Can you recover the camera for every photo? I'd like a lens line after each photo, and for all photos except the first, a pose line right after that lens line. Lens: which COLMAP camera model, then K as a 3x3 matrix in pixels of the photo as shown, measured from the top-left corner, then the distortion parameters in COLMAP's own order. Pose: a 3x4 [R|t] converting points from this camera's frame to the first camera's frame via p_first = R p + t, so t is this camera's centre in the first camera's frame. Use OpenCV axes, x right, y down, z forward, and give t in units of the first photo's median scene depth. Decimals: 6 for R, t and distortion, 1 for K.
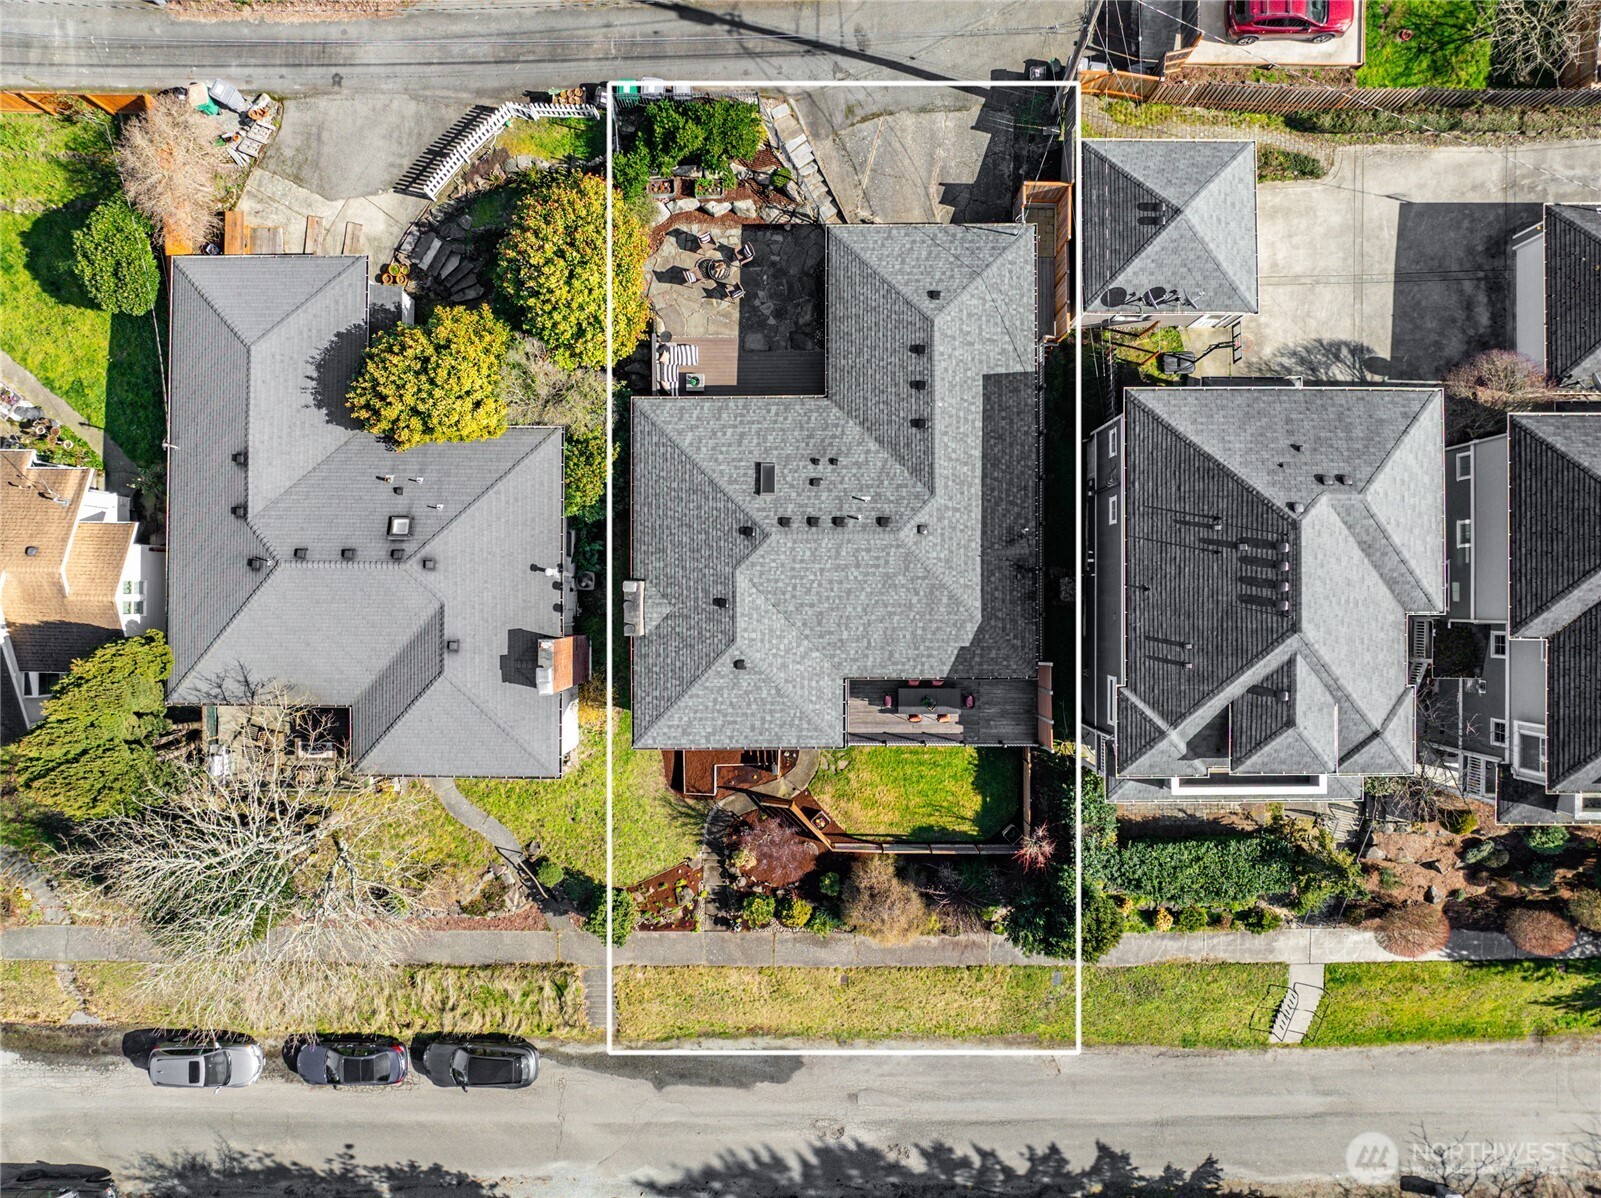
lens RADIAL K [[1128.8, 0, 800.5], [0, 1128.8, 599.0], [0, 0, 1]] dist [-0.055674, 0.032929]
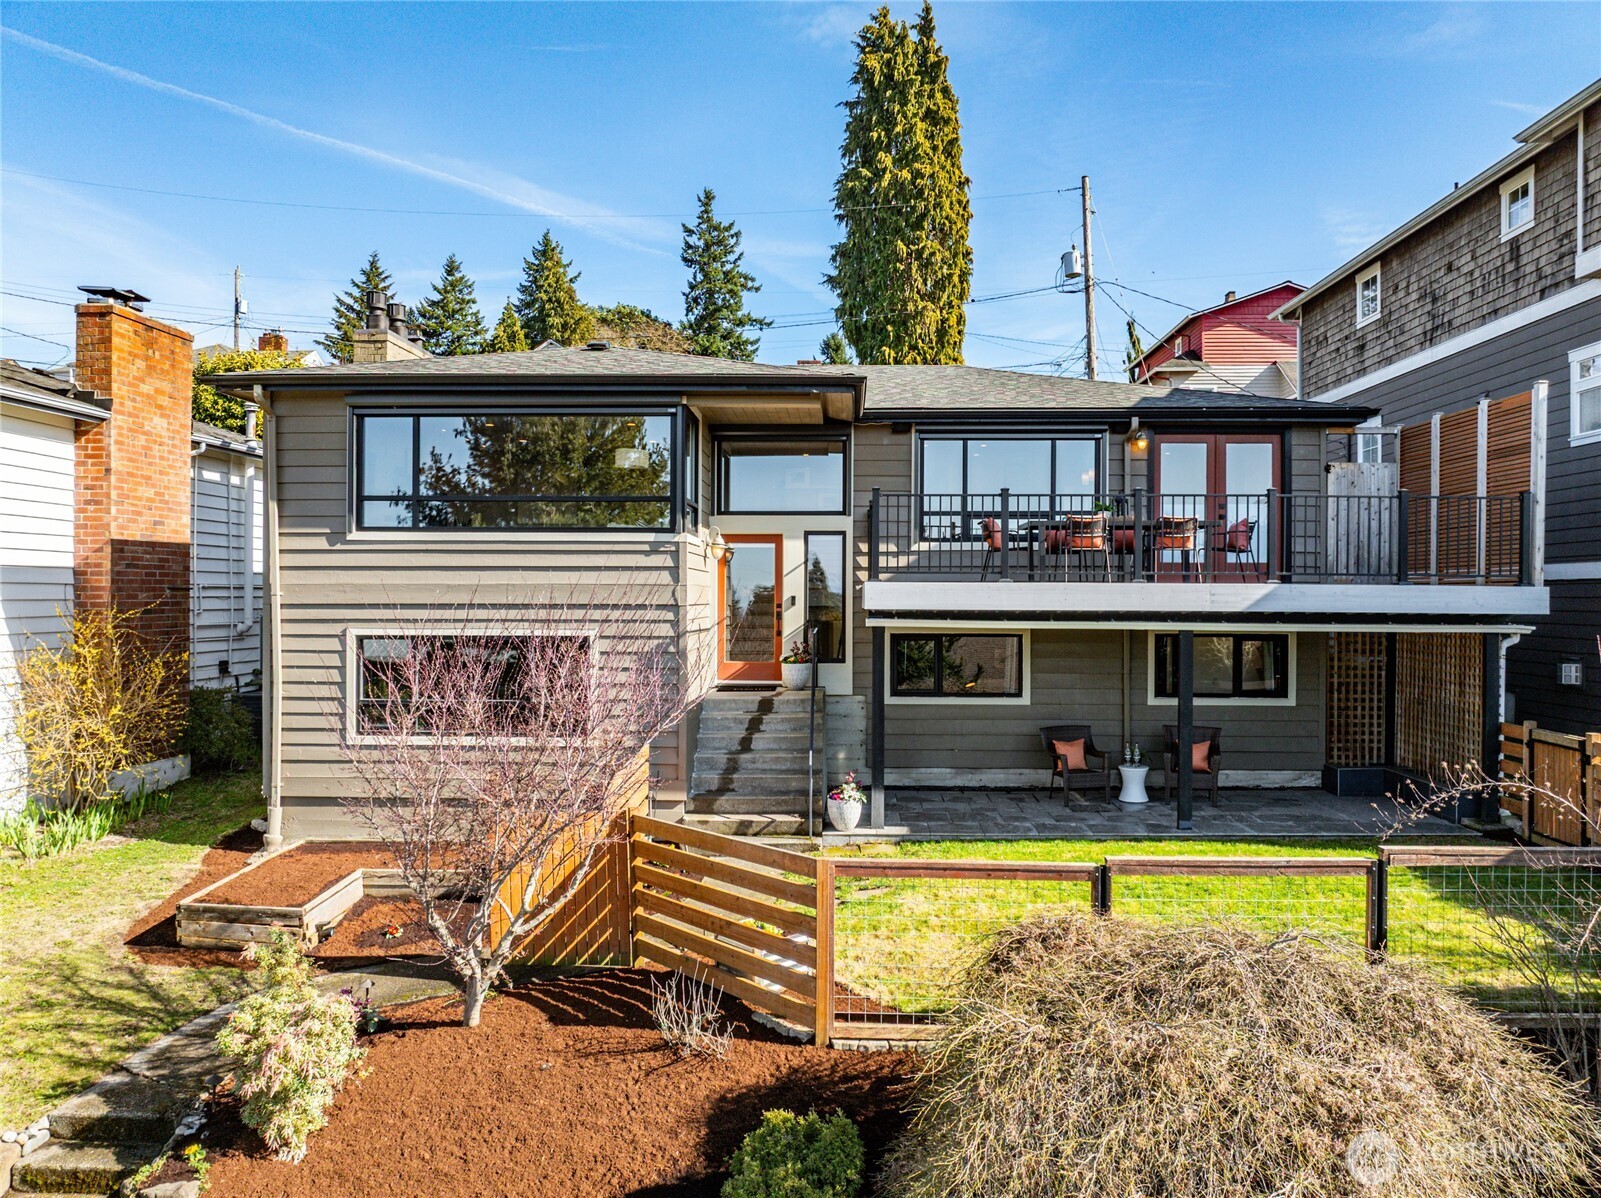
lens RADIAL K [[1128.8, 0, 800.5], [0, 1128.8, 599.0], [0, 0, 1]] dist [-0.055674, 0.032929]
pose [[0.999078, 0.011409, -0.041384, 0.031808], [-0.041601, 0.019475, -0.998944, 0.385143], [-0.010591, 0.999745, 0.019932, 0.920428]]
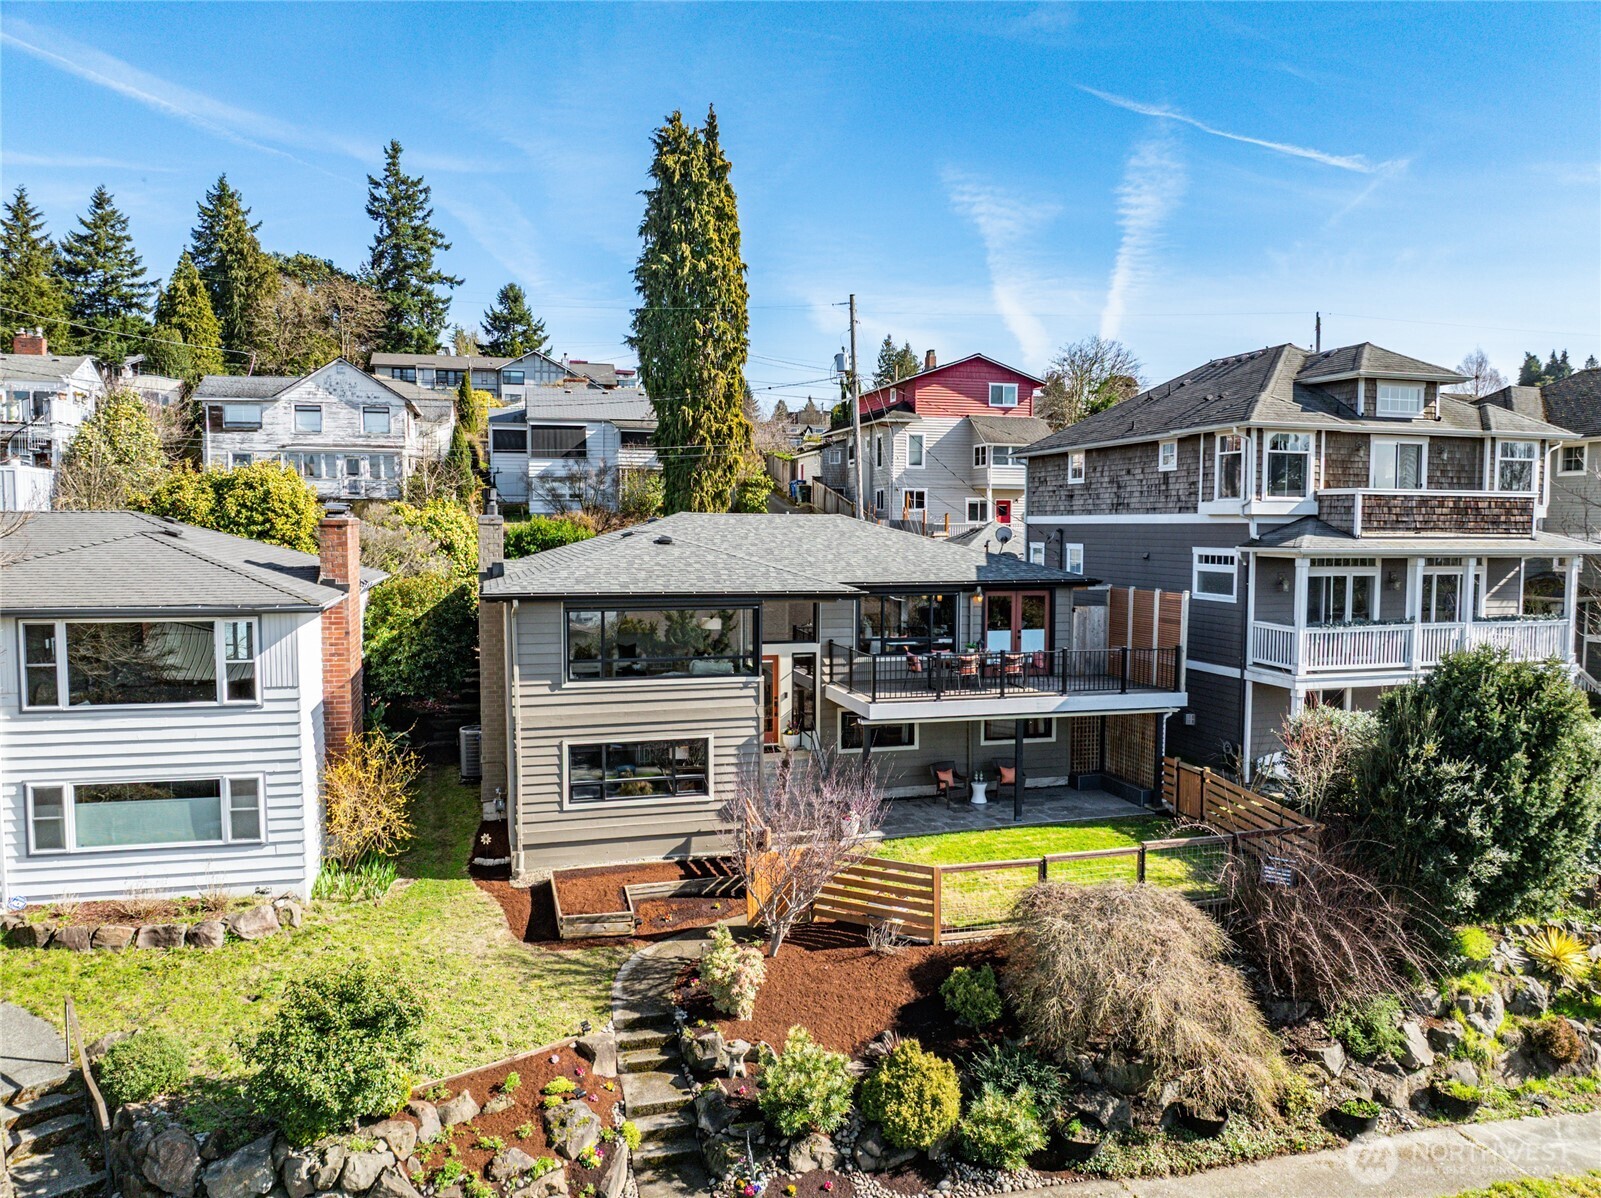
lens RADIAL K [[1128.8, 0, 800.5], [0, 1128.8, 599.0], [0, 0, 1]] dist [-0.055674, 0.032929]
pose [[0.963376, -0.007848, 0.268040, -0.126334], [0.267794, 0.080009, -0.960148, 0.581722], [-0.013911, 0.996763, 0.079181, 0.836015]]
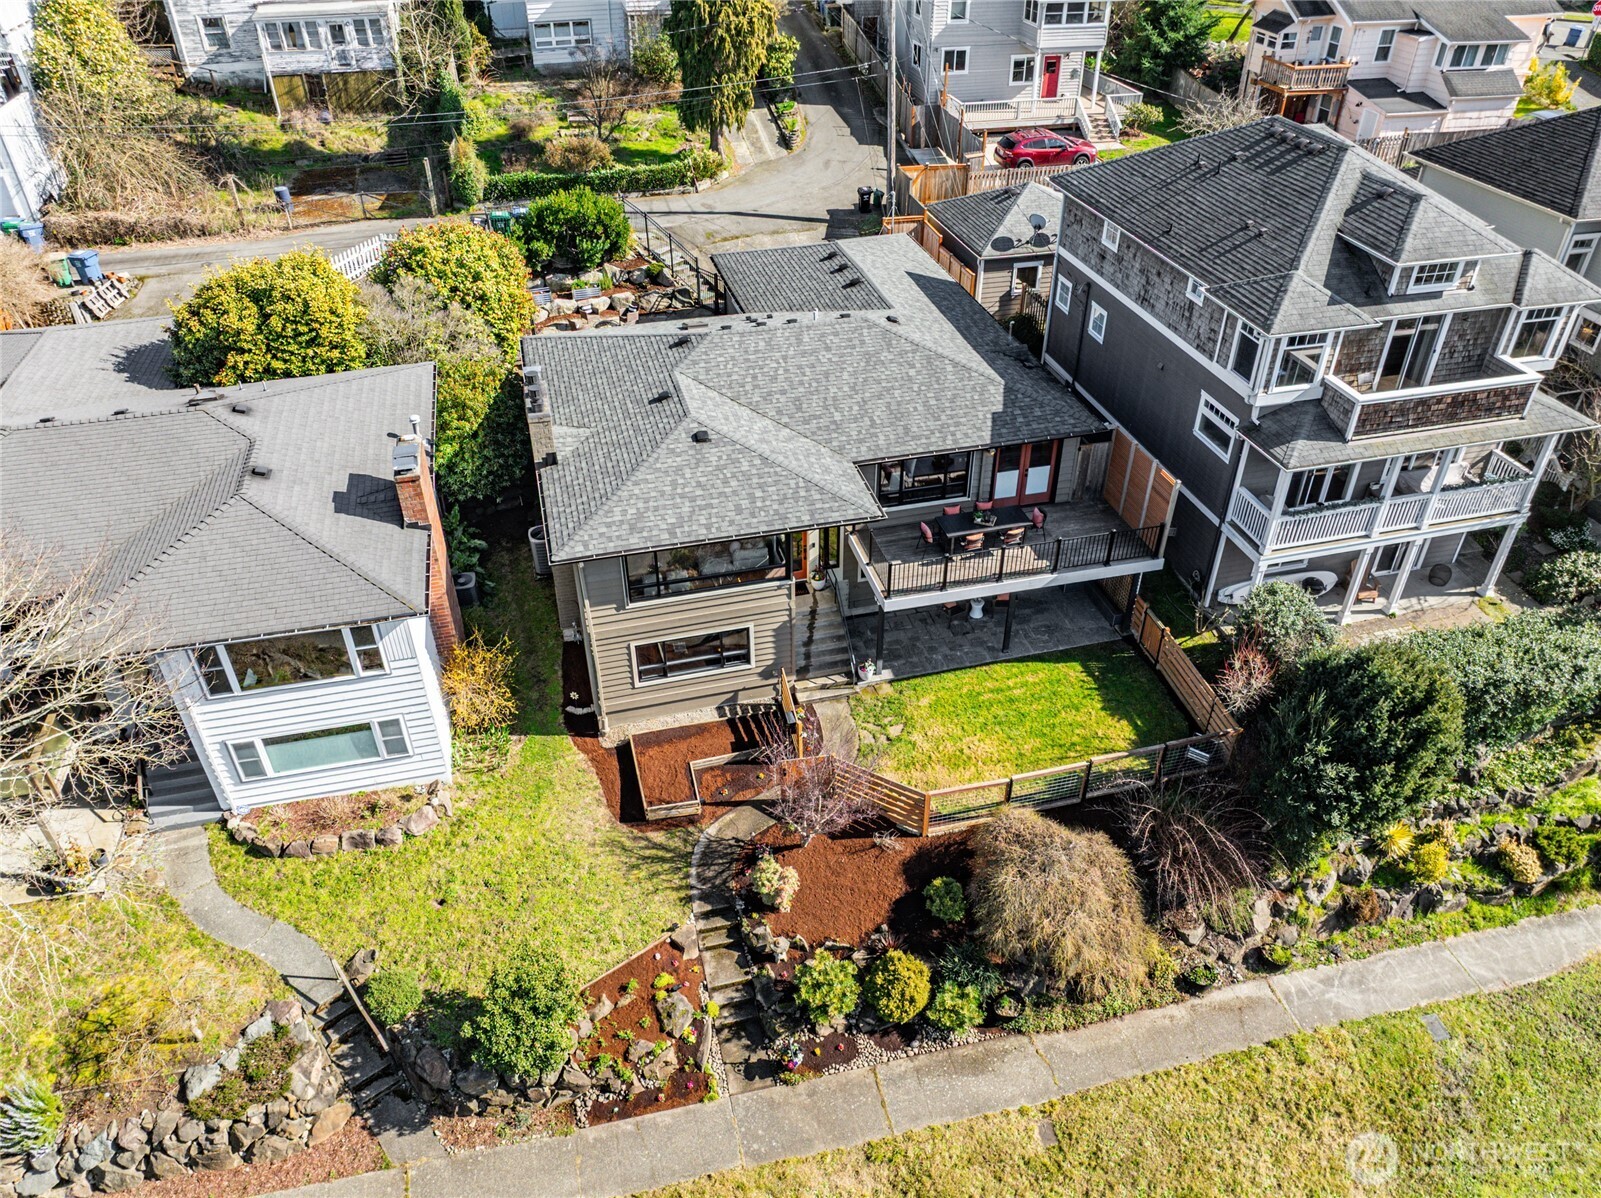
lens RADIAL K [[1128.5, 0, 800.5], [0, 1128.5, 599.0], [0, 0, 1]] dist [-0.038509, -0.003107]
pose [[0.969138, -0.144141, 0.199990, -0.123833], [0.246447, 0.586325, -0.771678, 0.558003], [-0.006028, 0.797149, 0.603752, 0.566657]]
